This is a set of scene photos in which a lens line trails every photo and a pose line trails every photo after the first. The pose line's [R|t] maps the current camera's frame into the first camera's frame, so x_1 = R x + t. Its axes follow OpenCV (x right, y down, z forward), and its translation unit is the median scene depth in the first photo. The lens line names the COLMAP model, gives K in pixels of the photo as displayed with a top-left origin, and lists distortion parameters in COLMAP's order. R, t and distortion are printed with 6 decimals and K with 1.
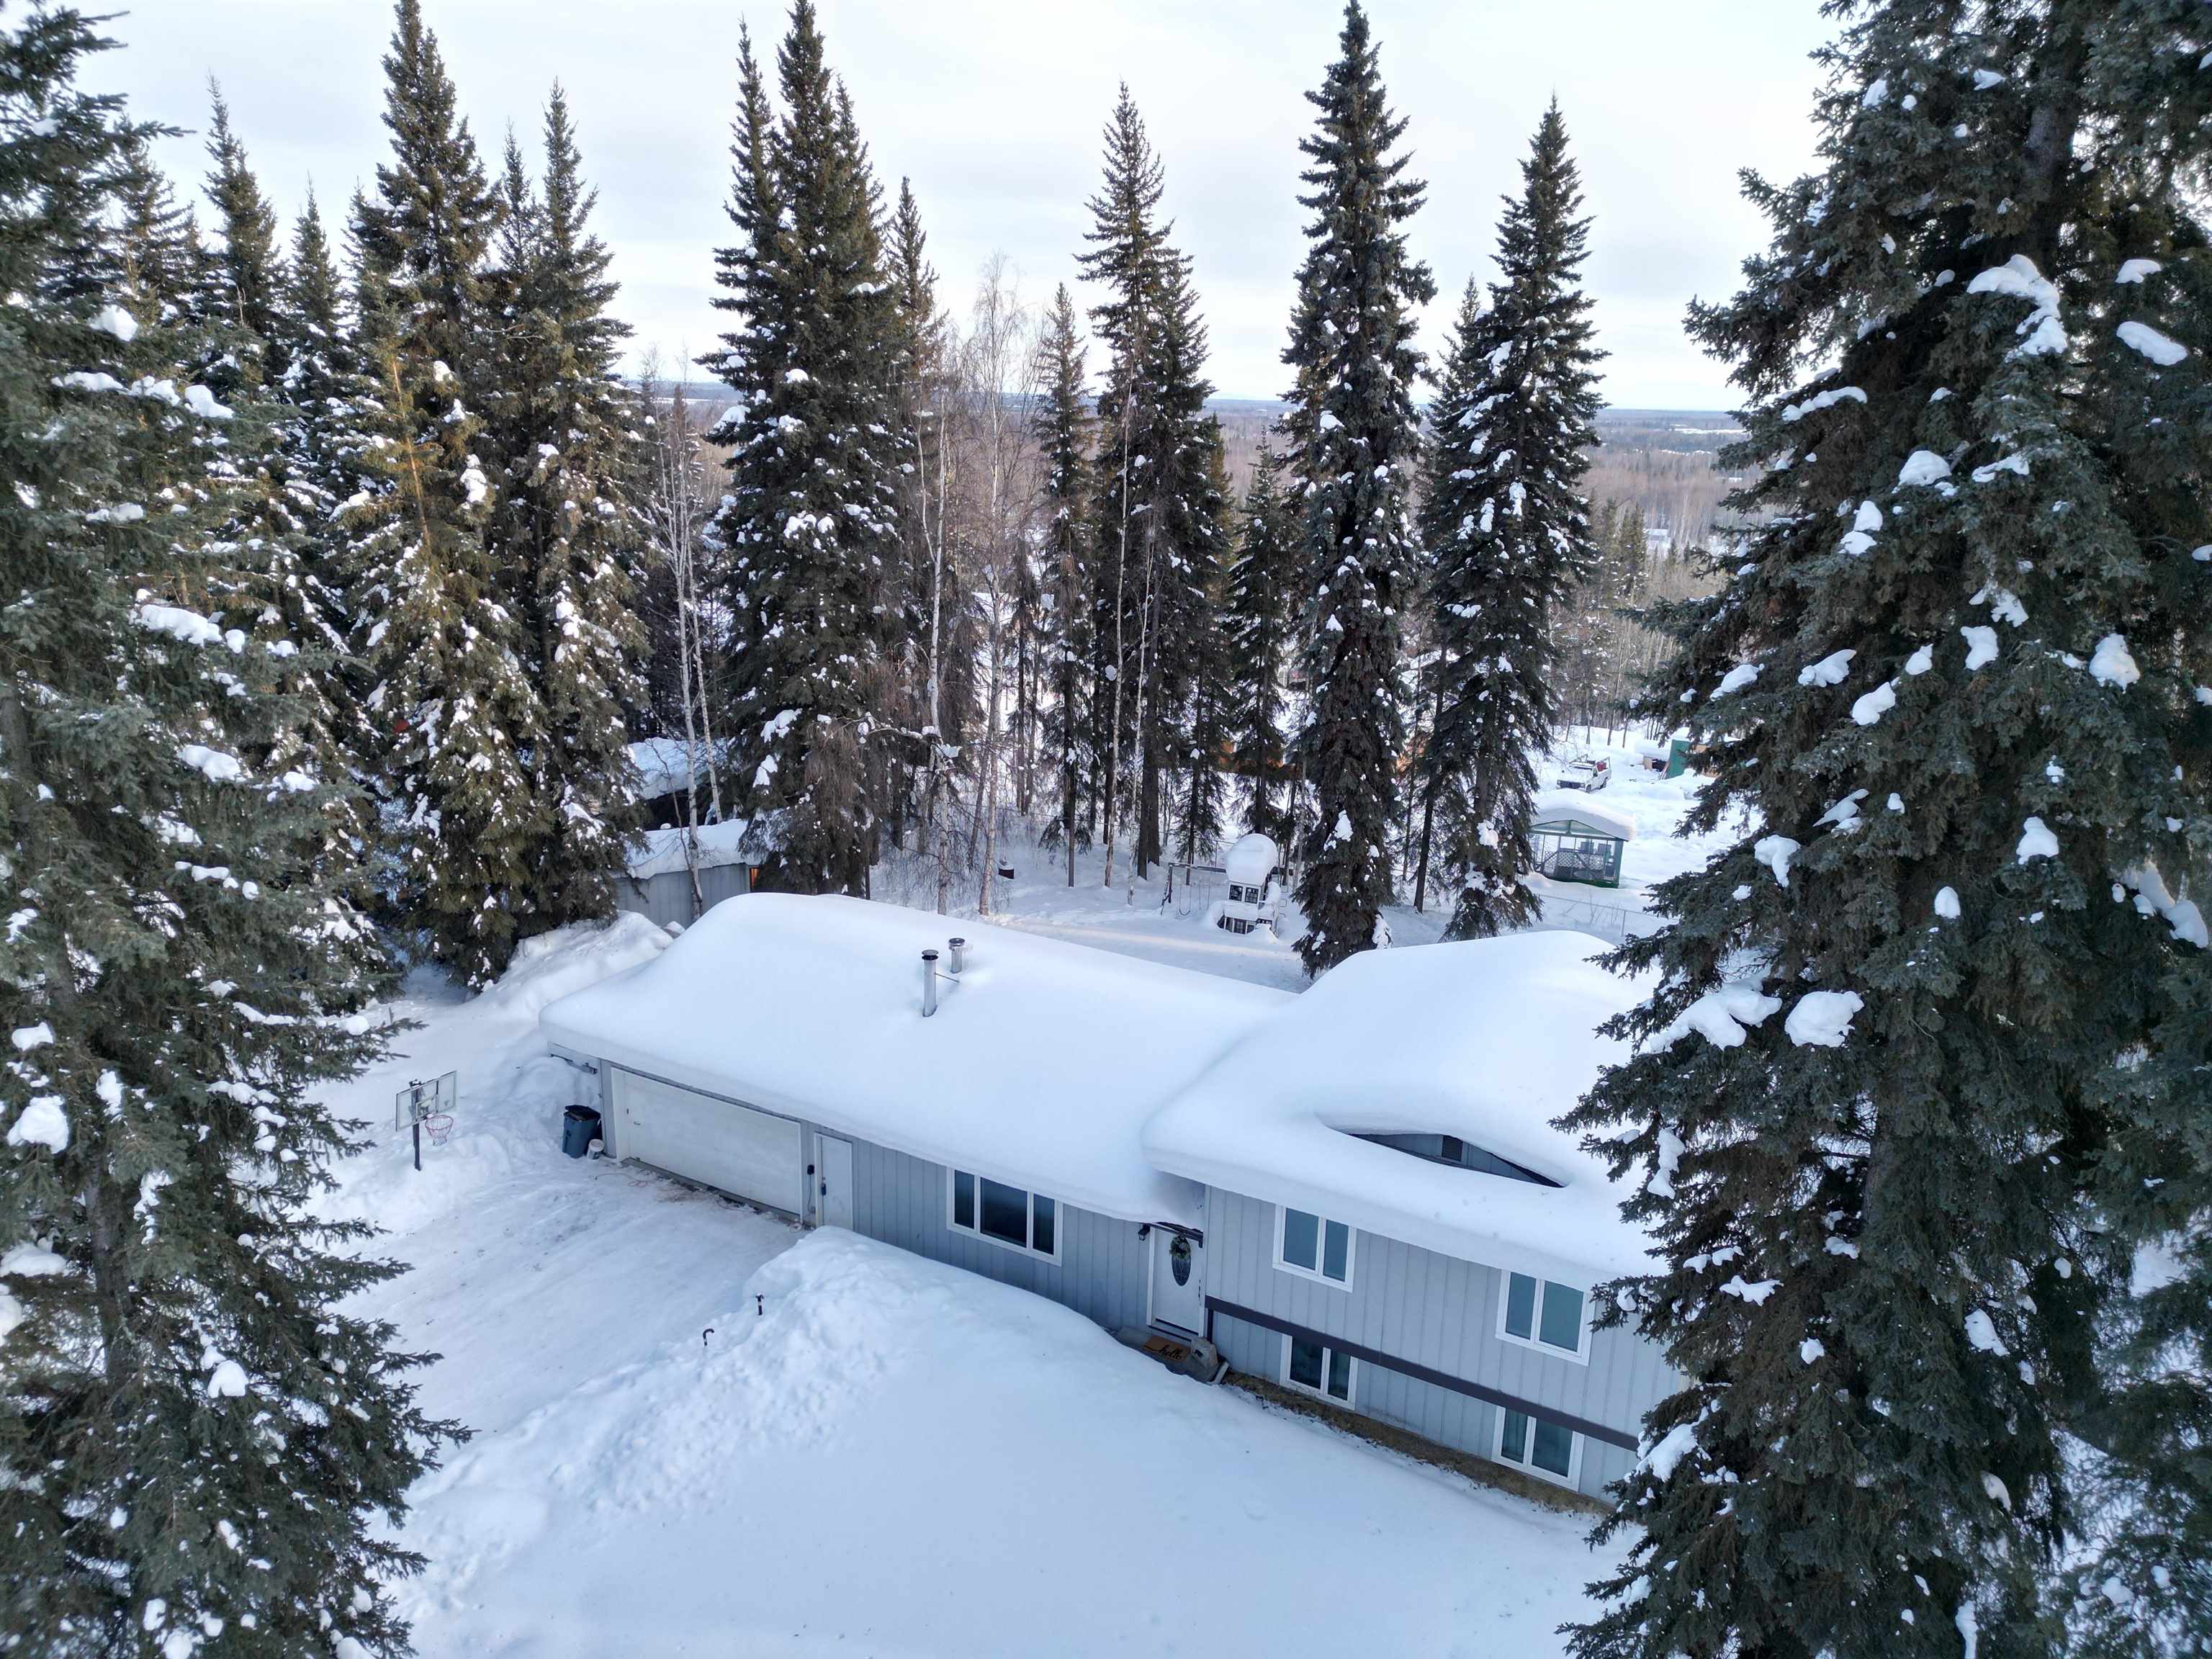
lens RADIAL K [[1535.4, 0, 1098.7], [0, 1535.4, 839.3], [0, 0, 1]] dist [0.072331, -0.044836]
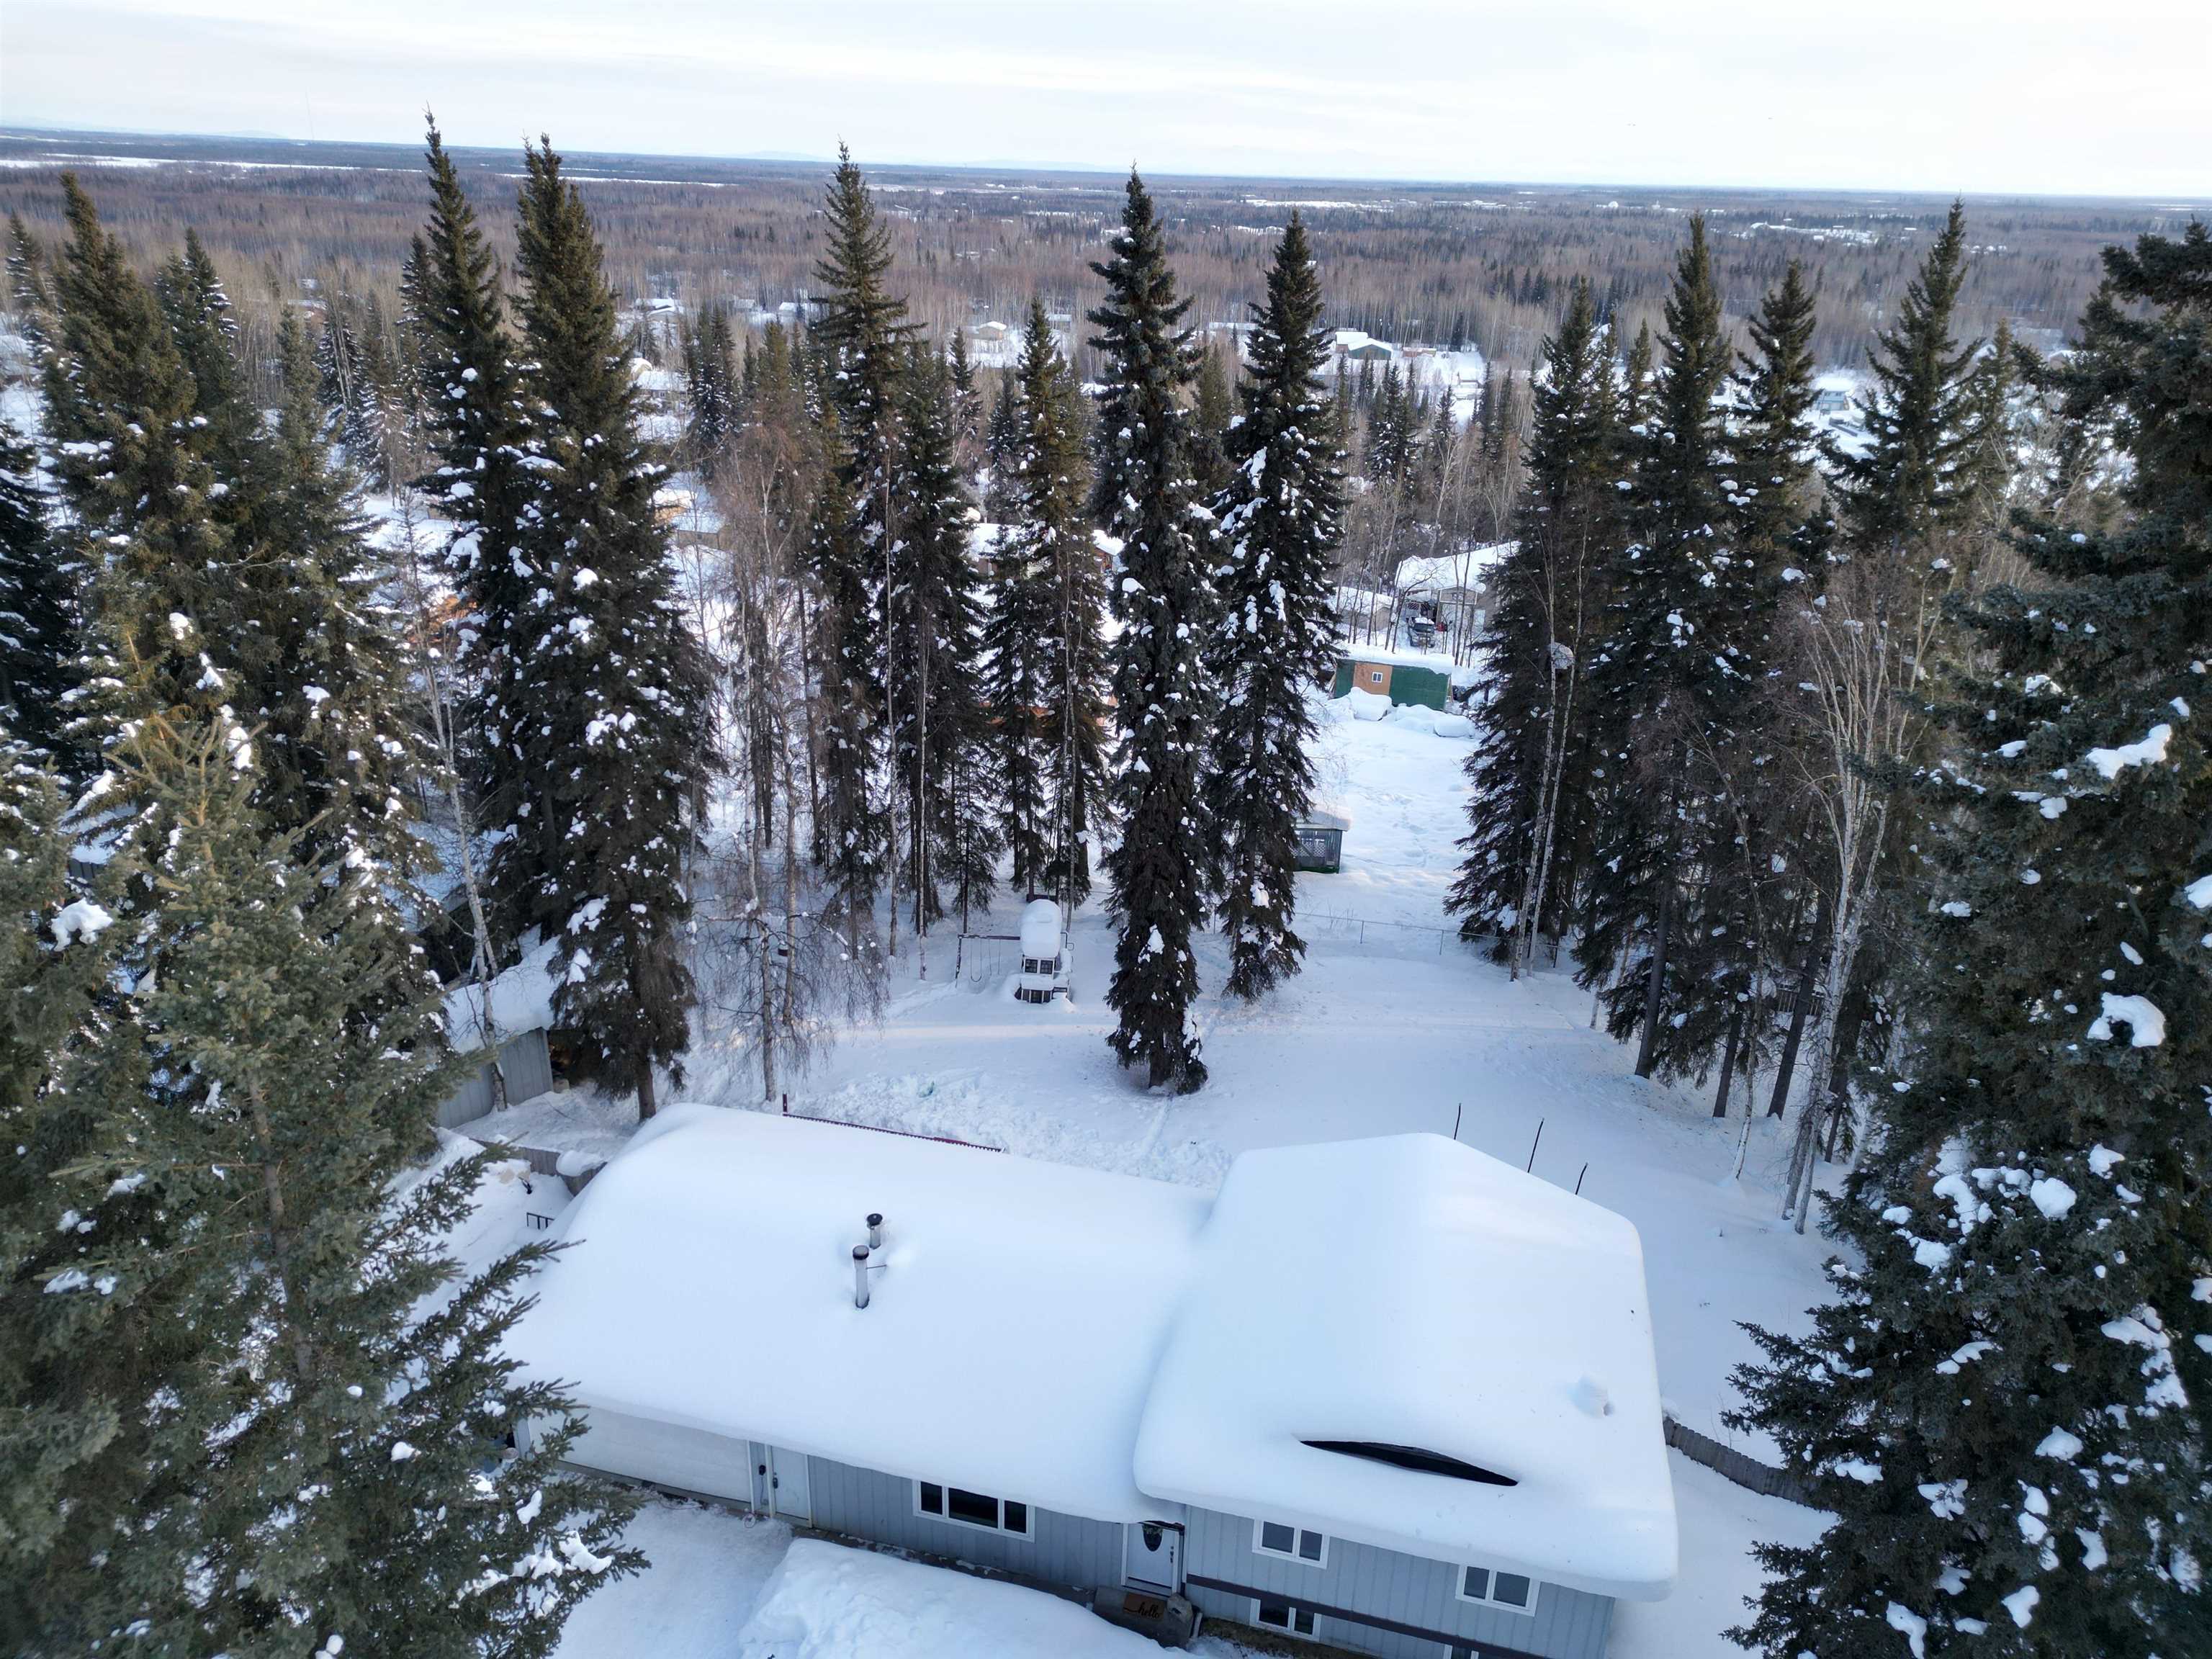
lens RADIAL K [[1535.4, 0, 1101.9], [0, 1535.4, 833.0], [0, 0, 1]] dist [0.072331, -0.044836]
pose [[0.965719, -0.102672, 0.238423, -0.132005], [0.069961, 0.987415, 0.141838, -0.256762], [-0.249985, -0.120295, 0.960748, 0.002138]]
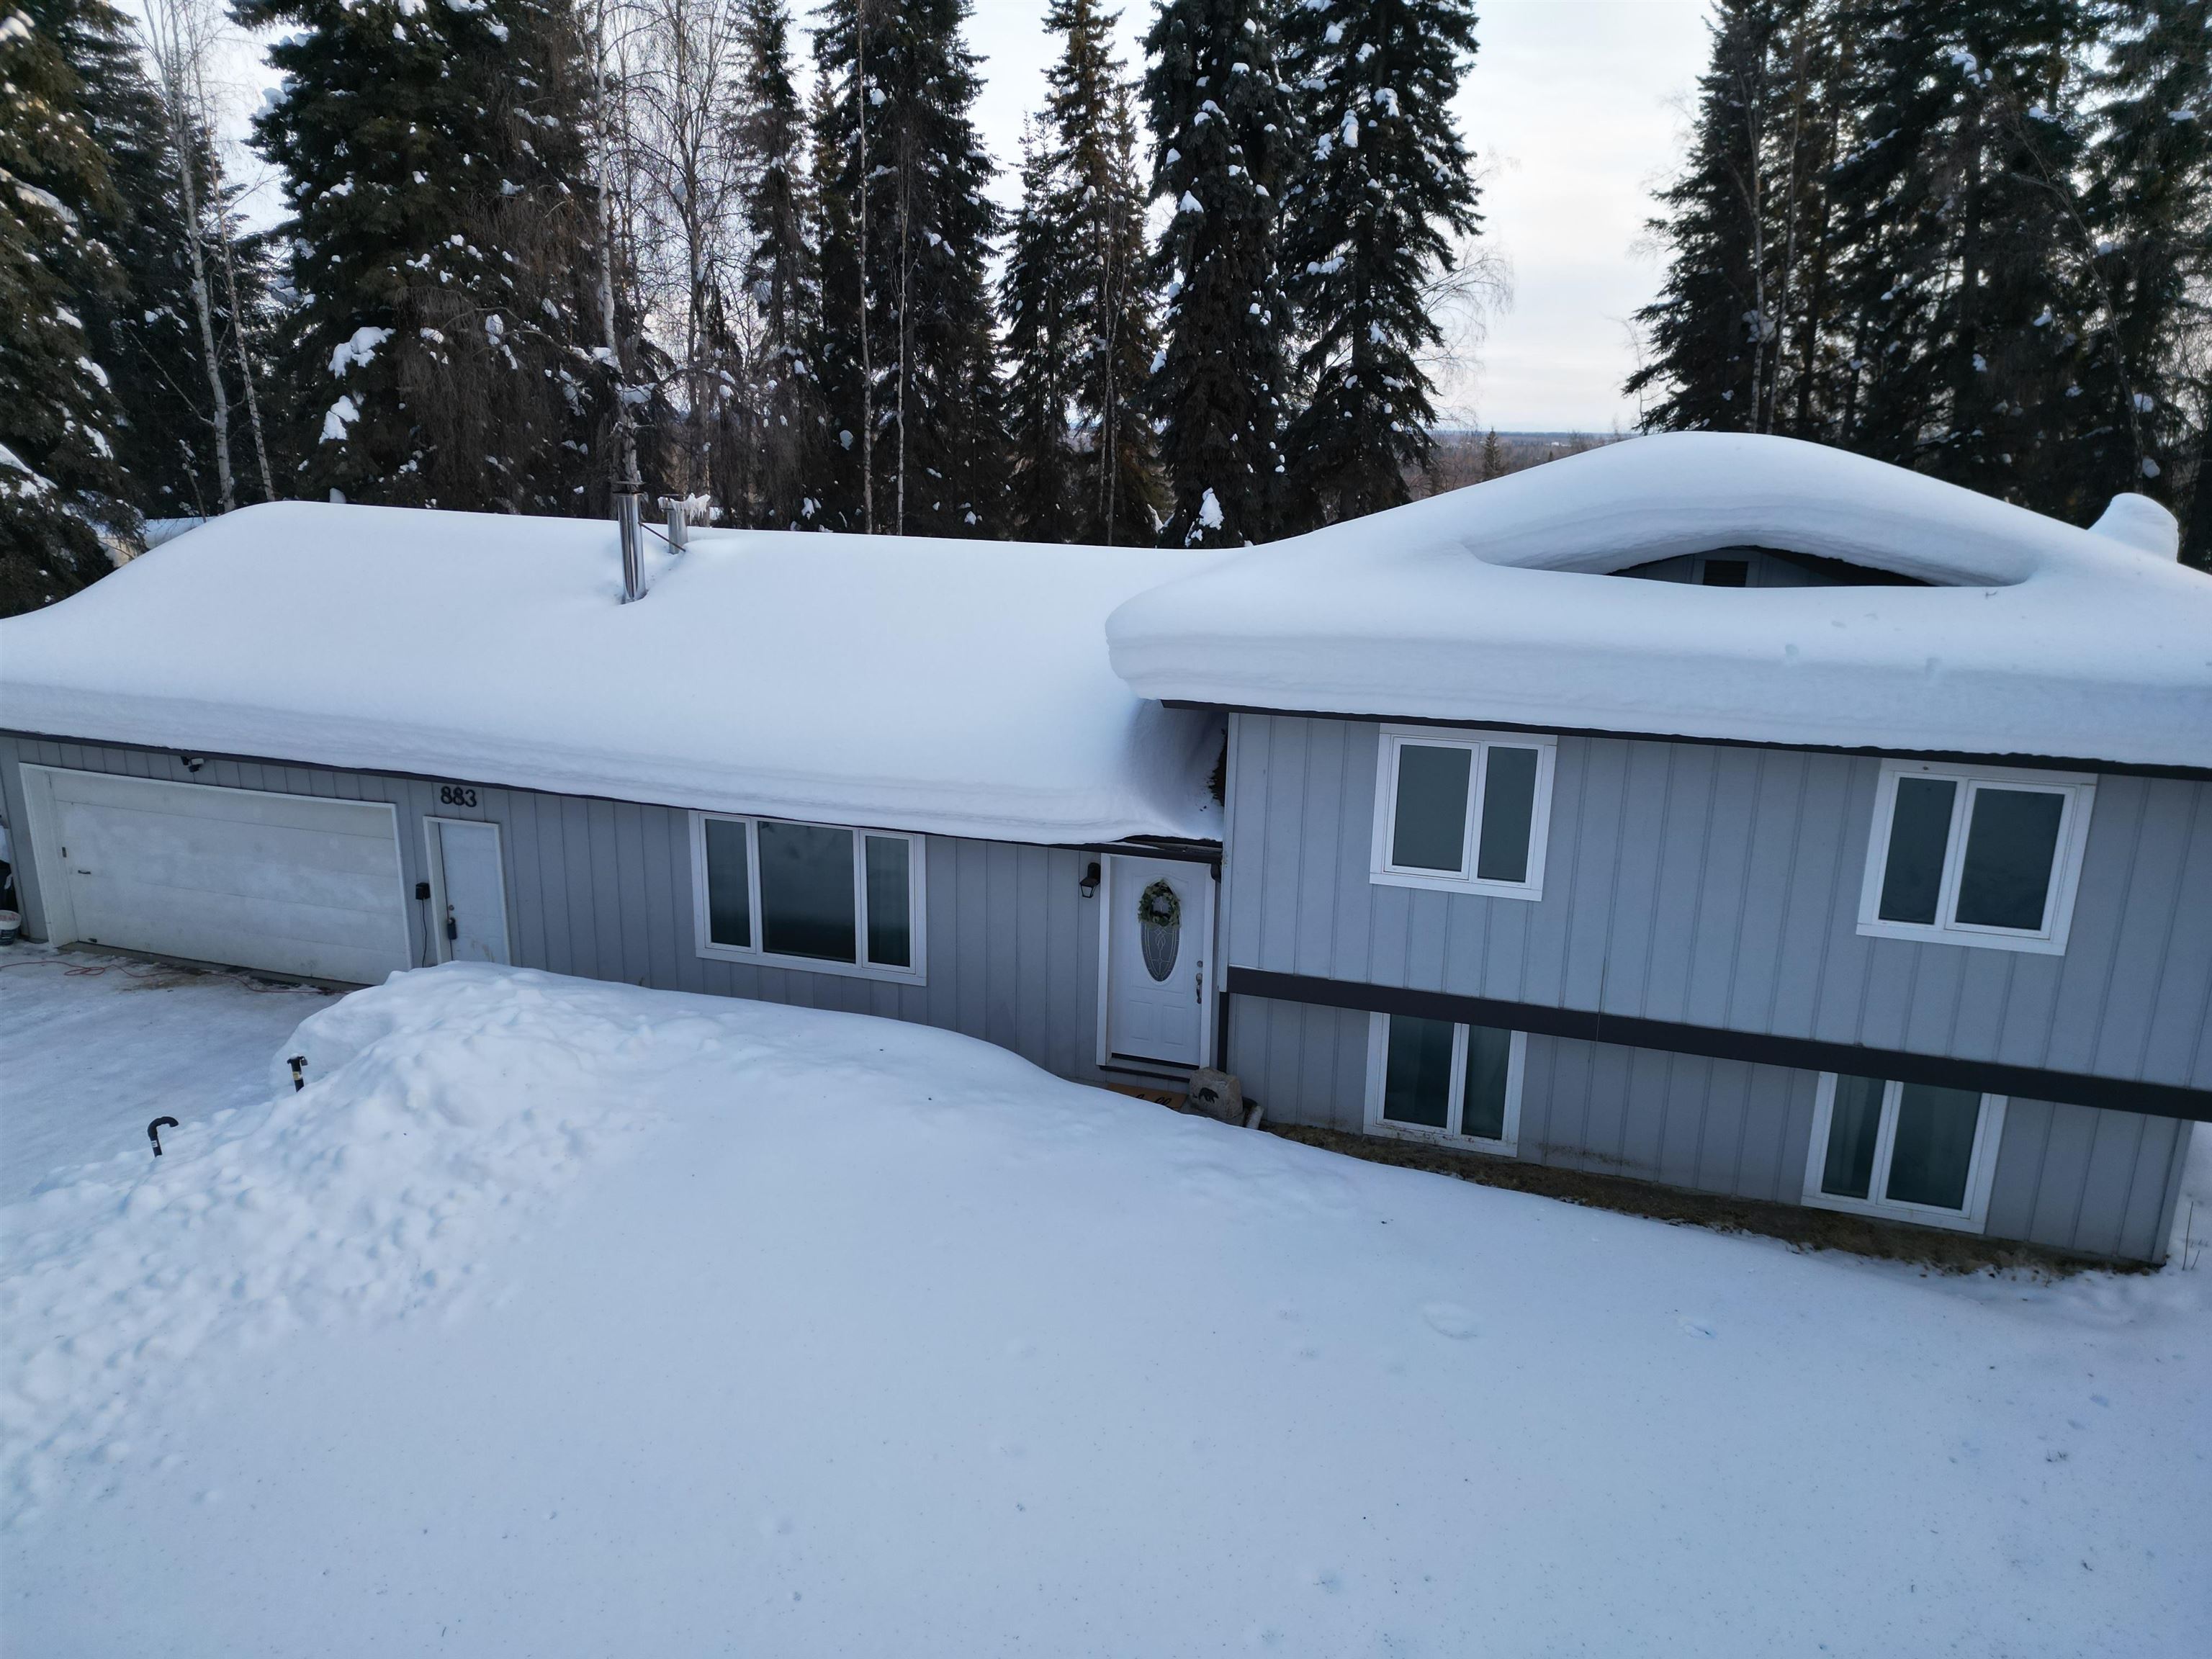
lens RADIAL K [[1535.4, 0, 1101.9], [0, 1535.4, 837.5], [0, 0, 1]] dist [0.072331, -0.044836]
pose [[0.979101, -0.057241, 0.195152, -0.046042], [0.060403, 0.998121, -0.010286, 0.165532], [-0.194197, 0.021859, 0.980719, 0.327239]]
